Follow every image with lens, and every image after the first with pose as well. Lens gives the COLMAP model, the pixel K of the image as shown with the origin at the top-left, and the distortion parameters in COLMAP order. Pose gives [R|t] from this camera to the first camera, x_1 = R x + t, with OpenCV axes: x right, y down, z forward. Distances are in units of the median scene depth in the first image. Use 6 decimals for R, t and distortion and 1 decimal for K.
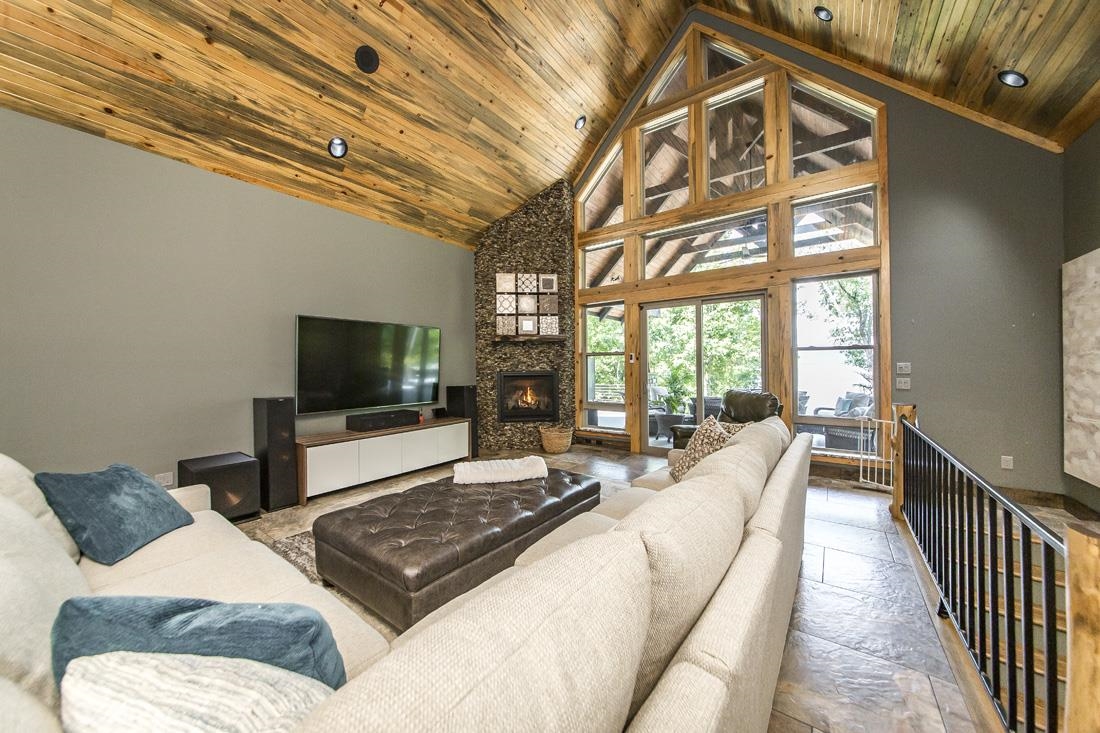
lens RADIAL K [[391.9, 0, 548.2], [0, 391.9, 368.0], [0, 0, 1]] dist [-0.001170, -0.000085]
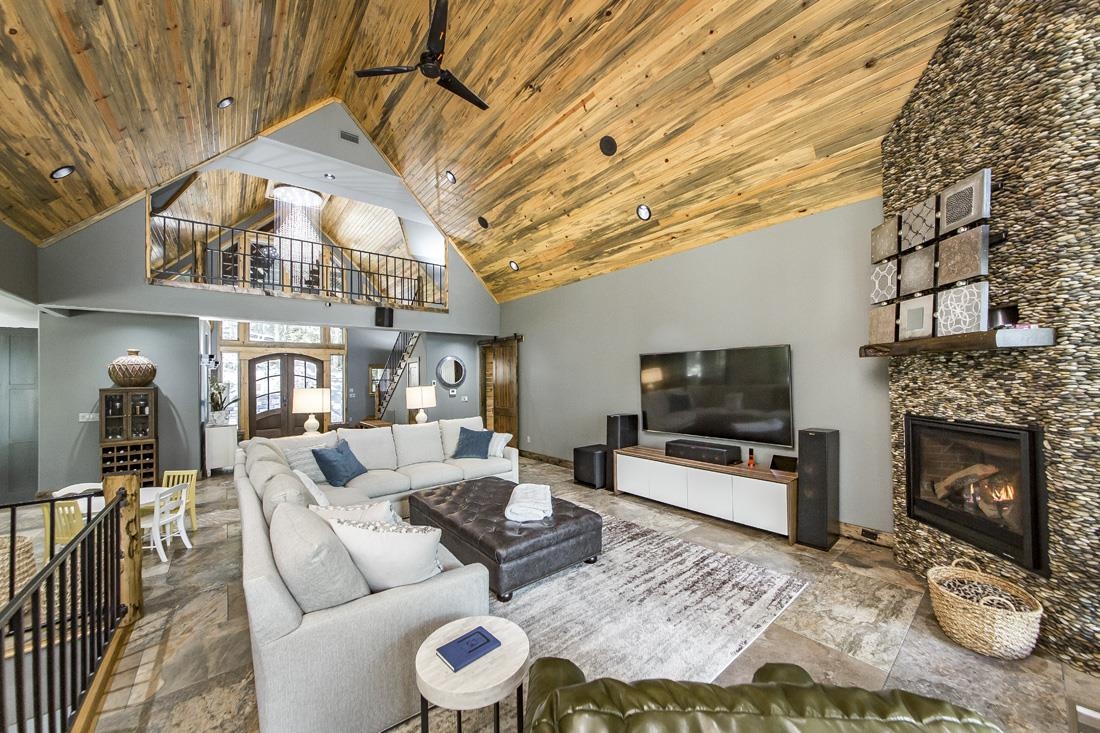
lens RADIAL K [[391.9, 0, 548.3], [0, 391.9, 372.5], [0, 0, 1]] dist [-0.001170, -0.000085]
pose [[-0.239754, -0.001663, -0.970832, 0.618880], [0.006677, 0.999972, -0.003361, -0.060164], [0.970811, -0.007288, -0.239736, 0.883248]]
